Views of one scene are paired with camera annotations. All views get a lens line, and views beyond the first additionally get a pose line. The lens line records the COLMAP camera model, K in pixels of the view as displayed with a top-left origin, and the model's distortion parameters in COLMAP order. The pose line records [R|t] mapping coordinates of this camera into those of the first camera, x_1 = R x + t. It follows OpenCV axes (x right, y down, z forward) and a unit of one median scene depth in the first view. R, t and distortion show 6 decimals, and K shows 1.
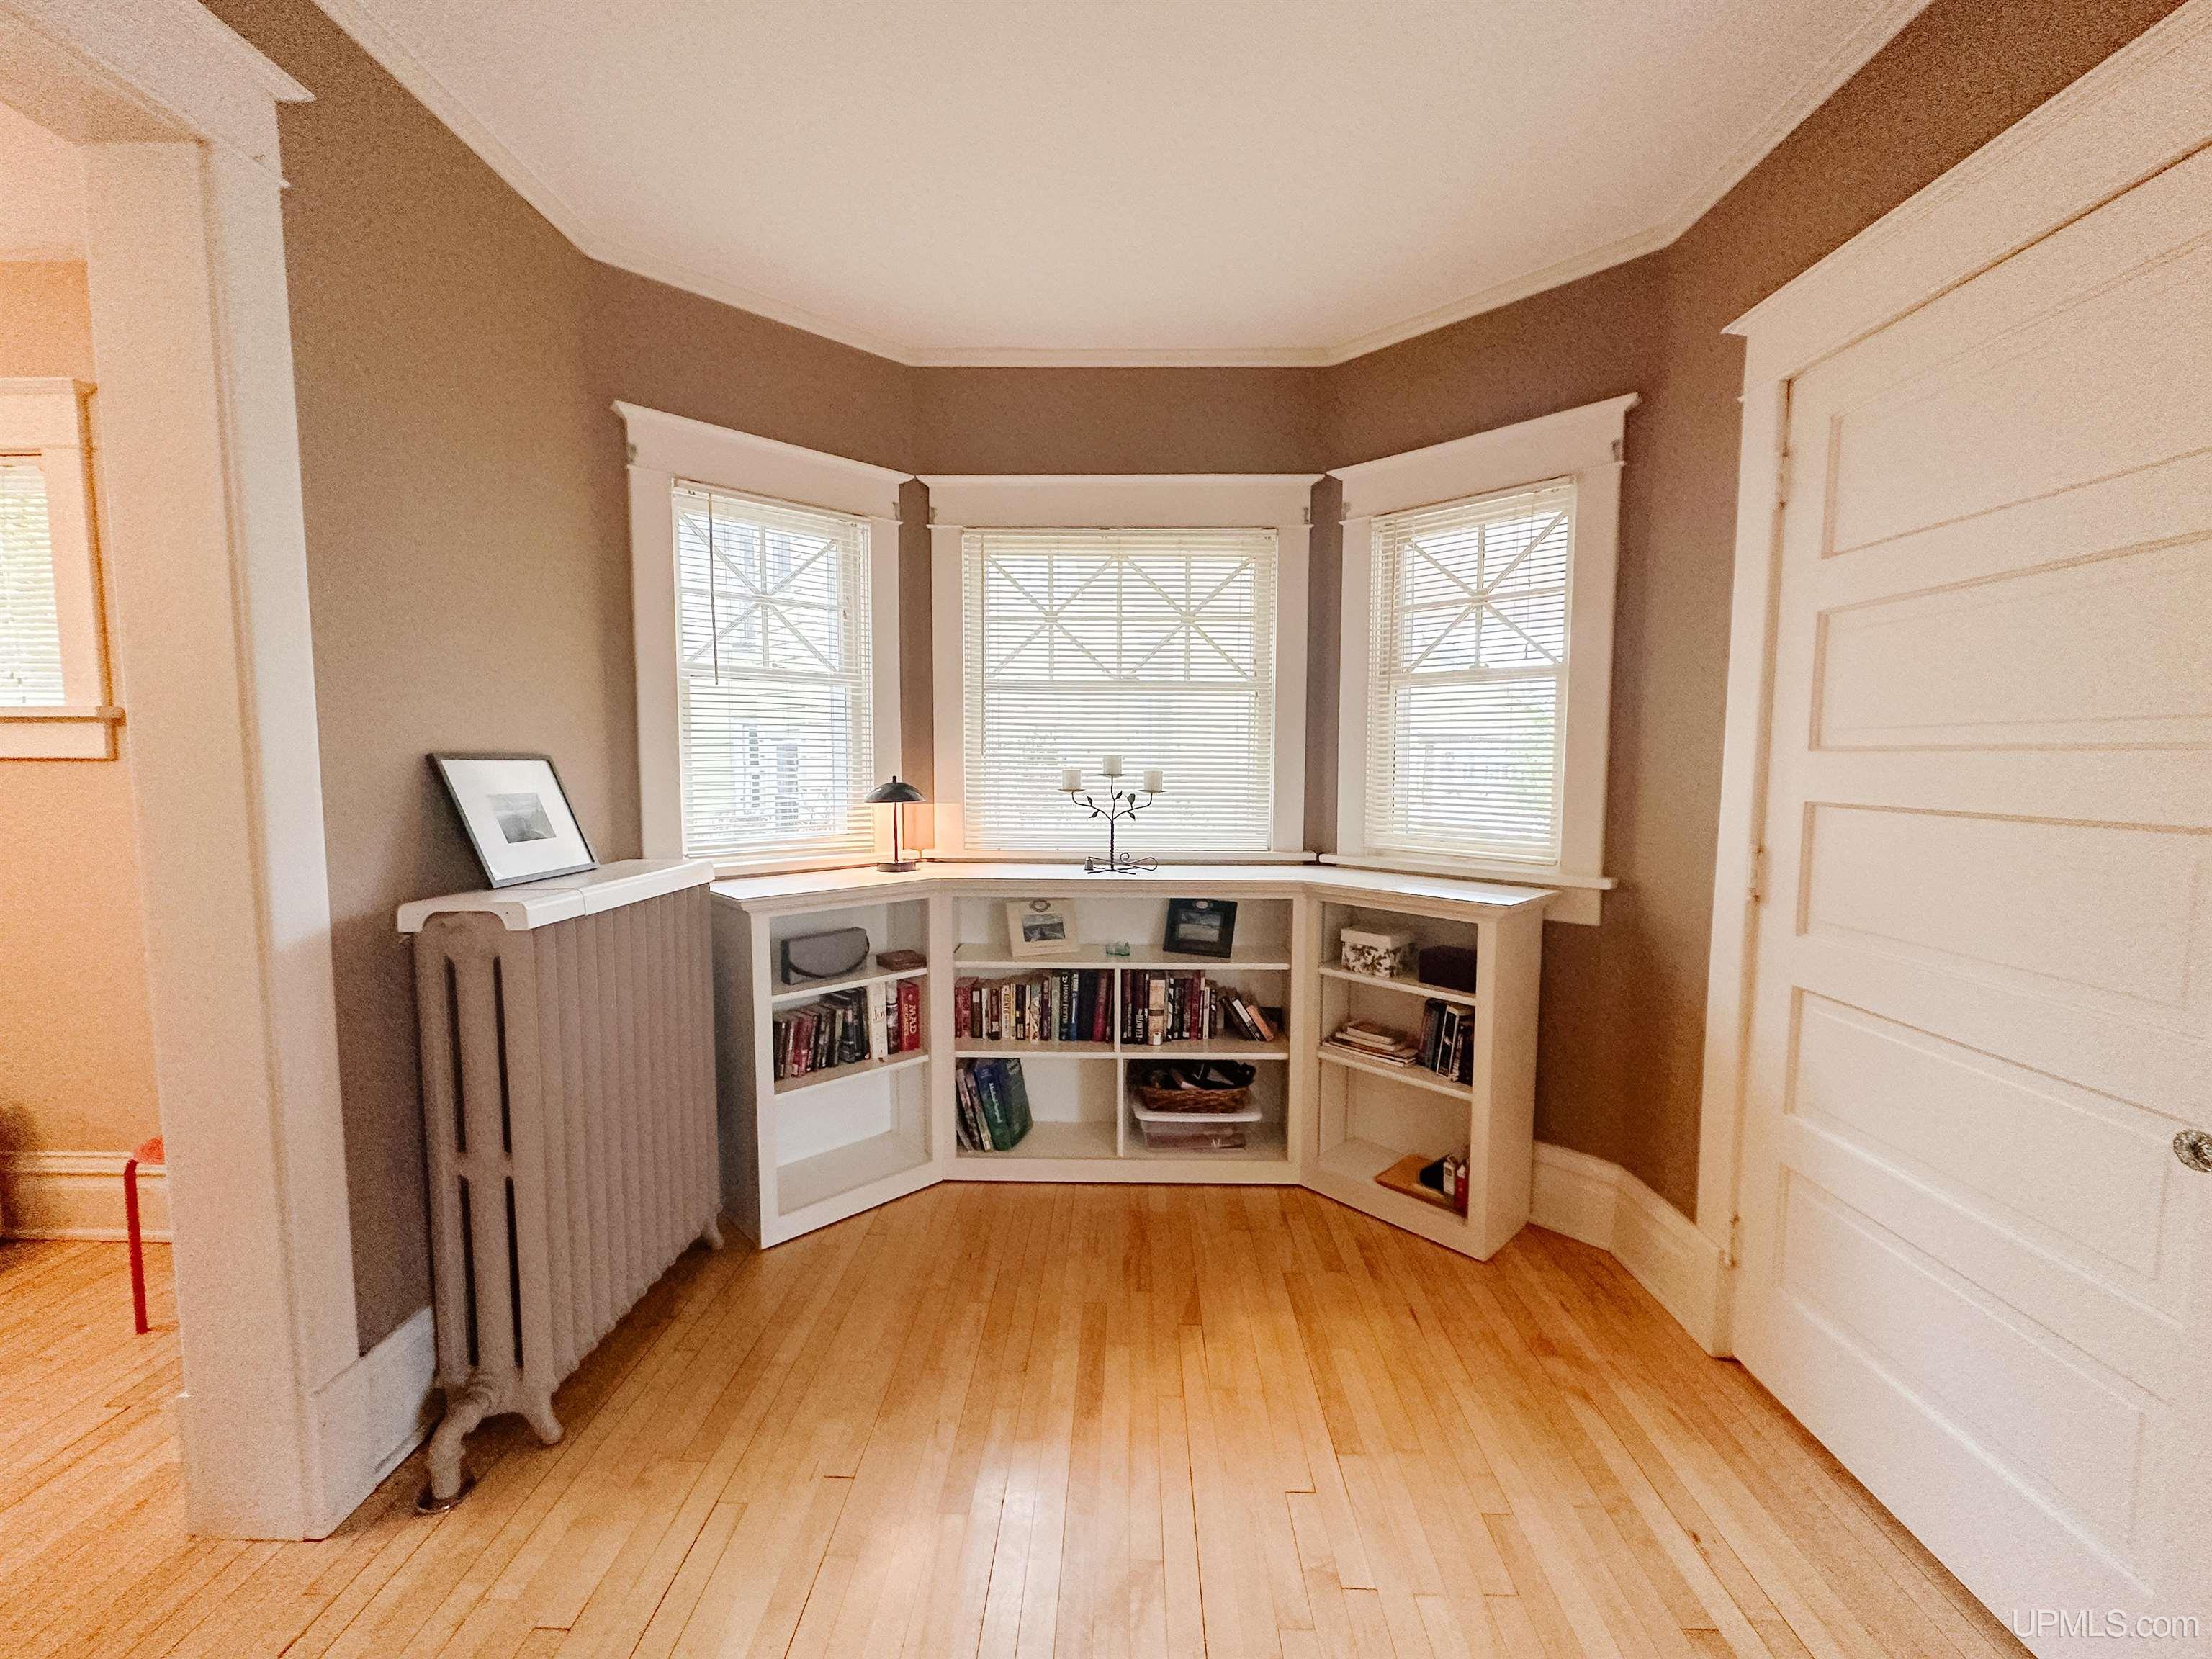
lens RADIAL K [[892.0, 0, 1109.4], [0, 892.0, 829.1], [0, 0, 1]] dist [-0.003651, 0.000044]
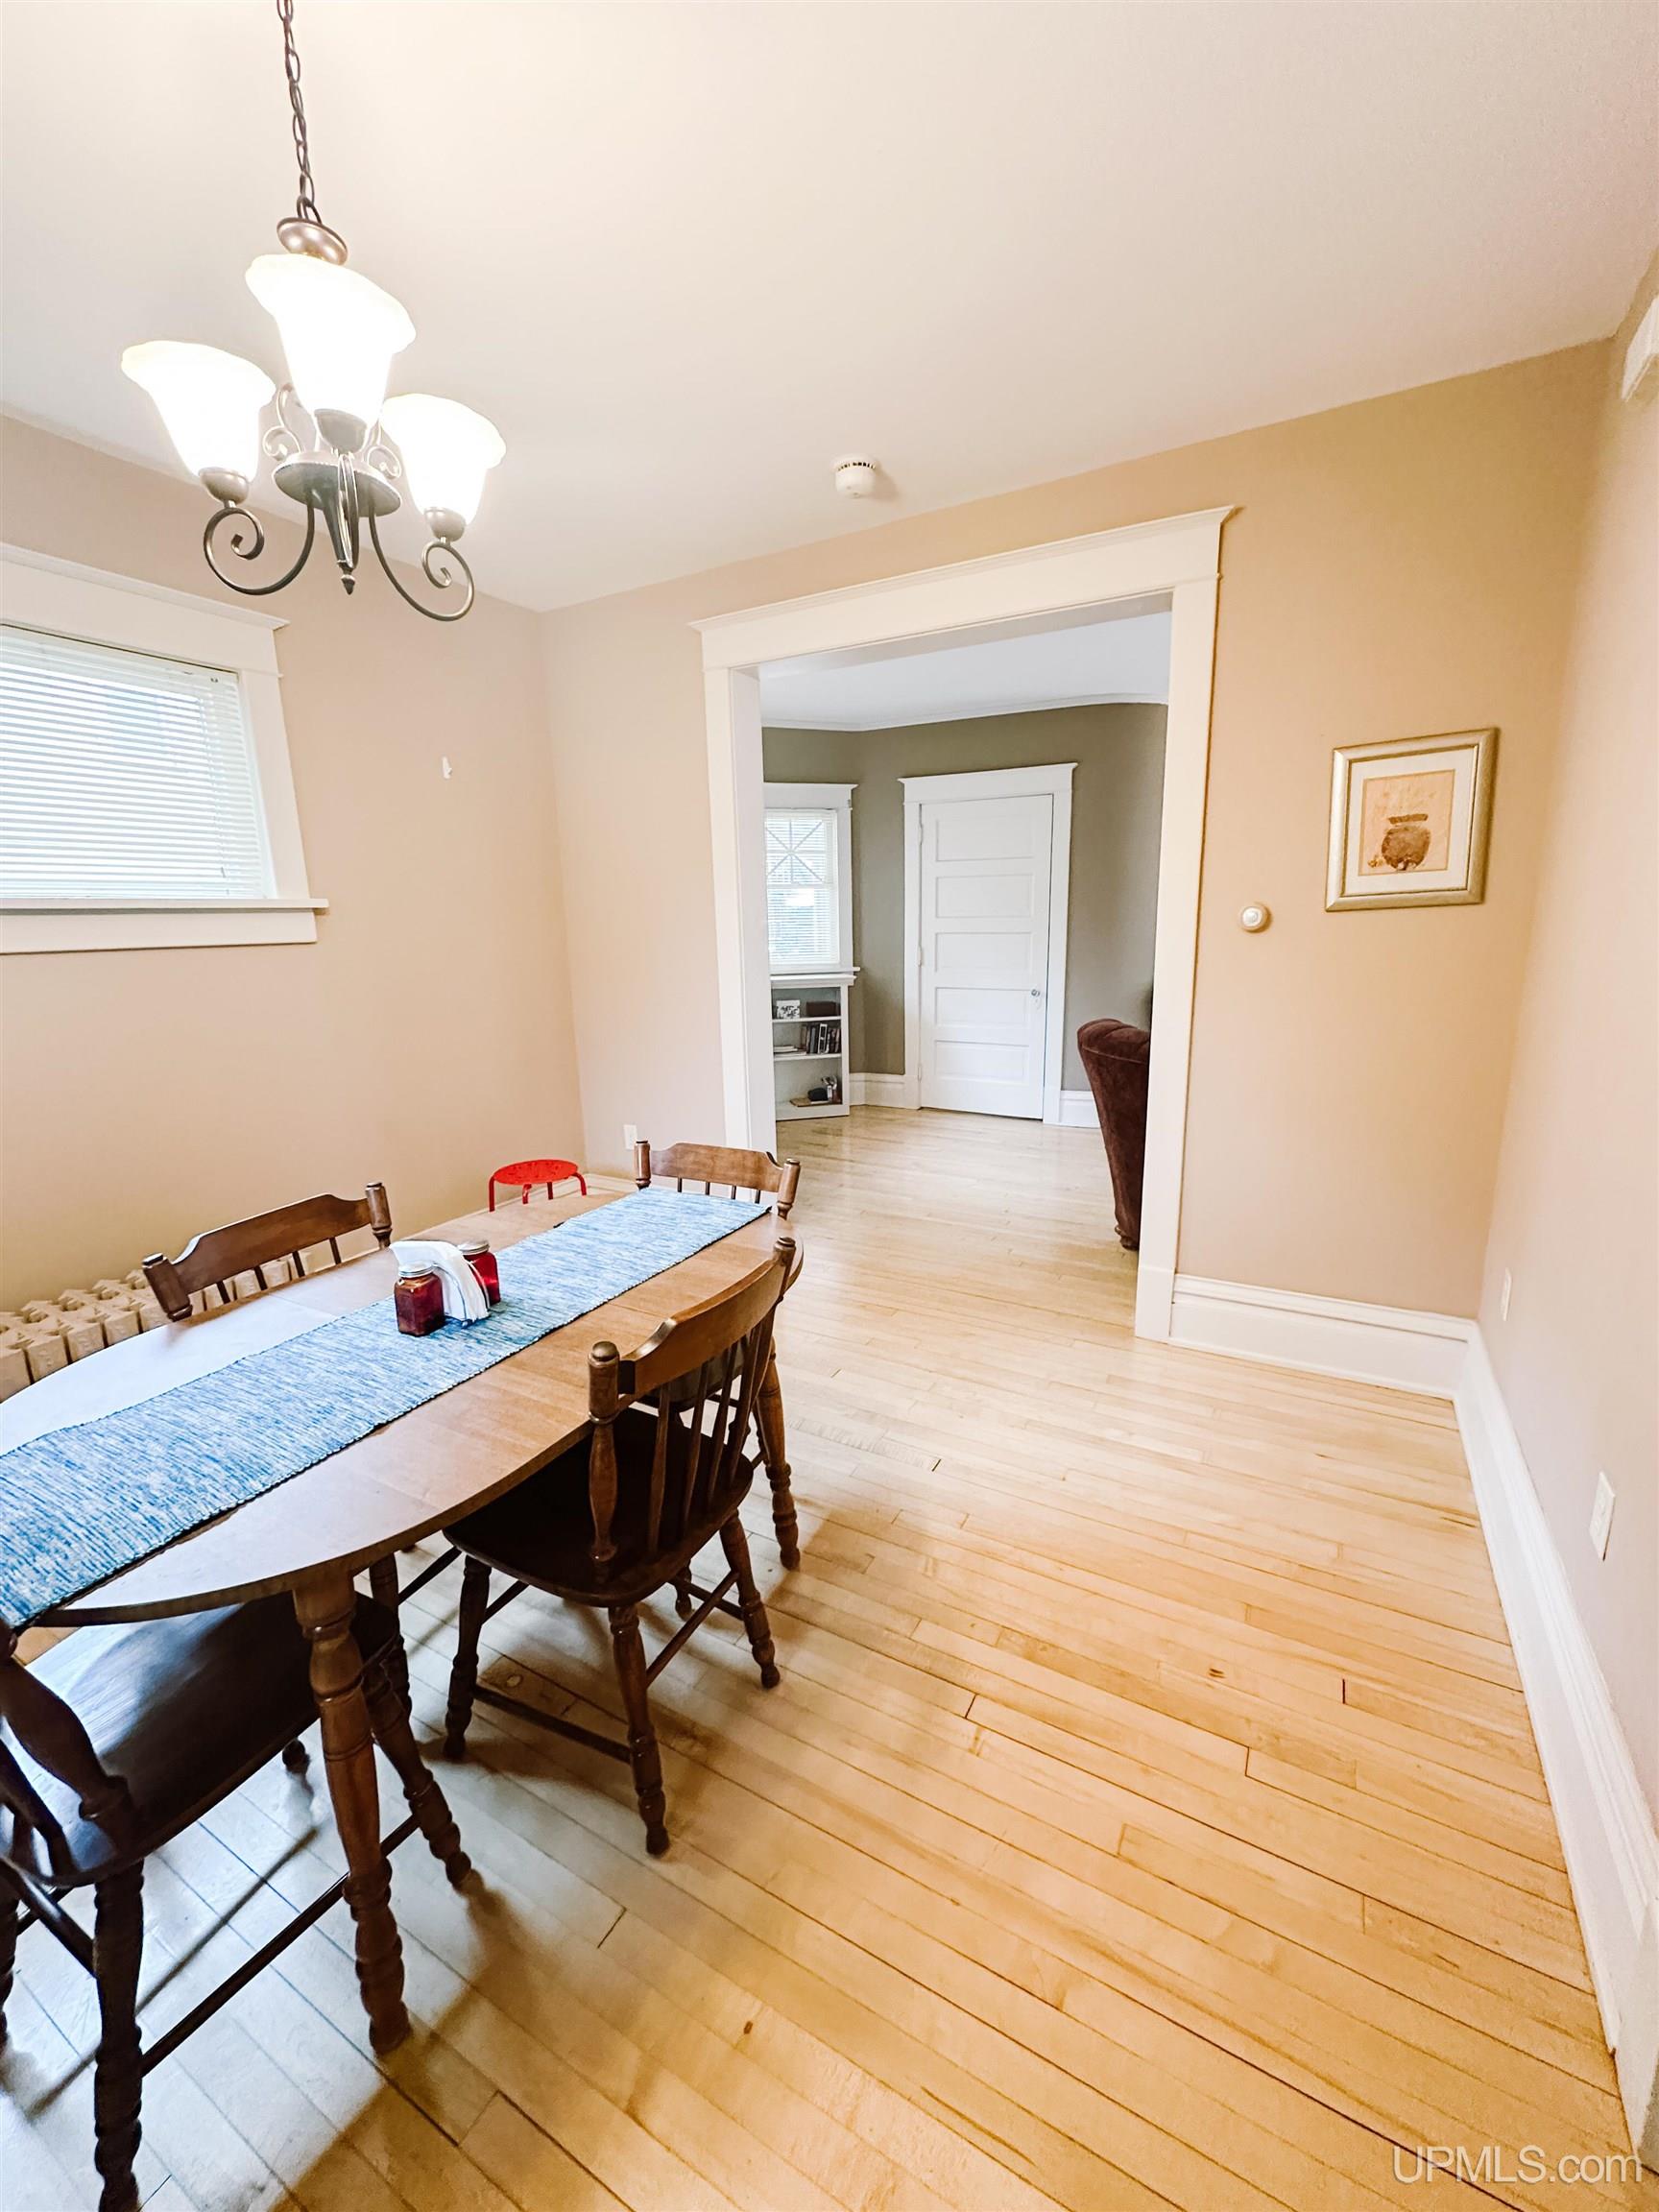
lens RADIAL K [[892.0, 0, 832.6], [0, 892.0, 1108.0], [0, 0, 1]] dist [-0.003651, 0.000044]
pose [[0.472618, -0.196314, 0.859124, -1.904122], [0.091004, 0.980533, 0.173994, -0.002438], [-0.876556, -0.004049, 0.481282, -0.236433]]
